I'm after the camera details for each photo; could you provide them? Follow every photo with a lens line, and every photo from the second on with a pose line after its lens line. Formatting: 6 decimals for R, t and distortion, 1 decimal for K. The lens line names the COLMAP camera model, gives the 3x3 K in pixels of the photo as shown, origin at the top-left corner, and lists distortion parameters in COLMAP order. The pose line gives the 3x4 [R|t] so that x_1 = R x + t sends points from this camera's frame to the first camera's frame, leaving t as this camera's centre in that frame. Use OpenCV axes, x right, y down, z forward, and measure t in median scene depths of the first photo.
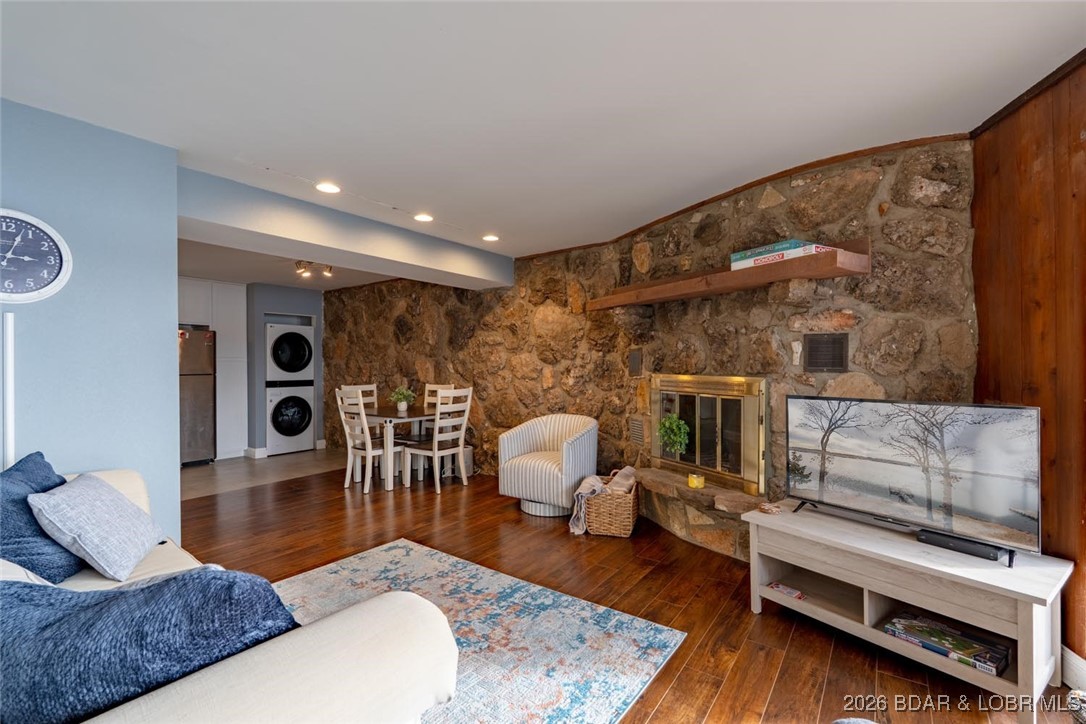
lens RADIAL K [[479.5, 0, 541.8], [0, 479.5, 362.4], [0, 0, 1]] dist [-0.002933, -0.000423]
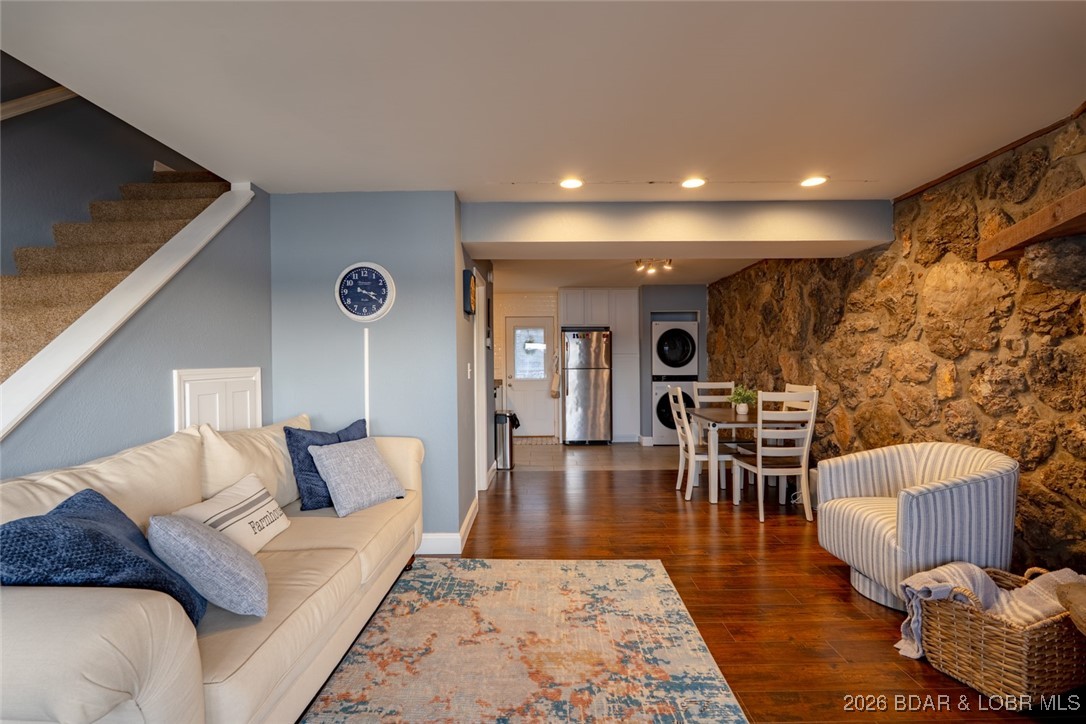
lens RADIAL K [[479.5, 0, 542.3], [0, 479.5, 363.0], [0, 0, 1]] dist [-0.002933, -0.000423]
pose [[0.587971, 0.004076, -0.808872, 0.202395], [0.005739, 0.999941, 0.009210, 0.000088], [0.808861, -0.010057, 0.587913, 0.225656]]
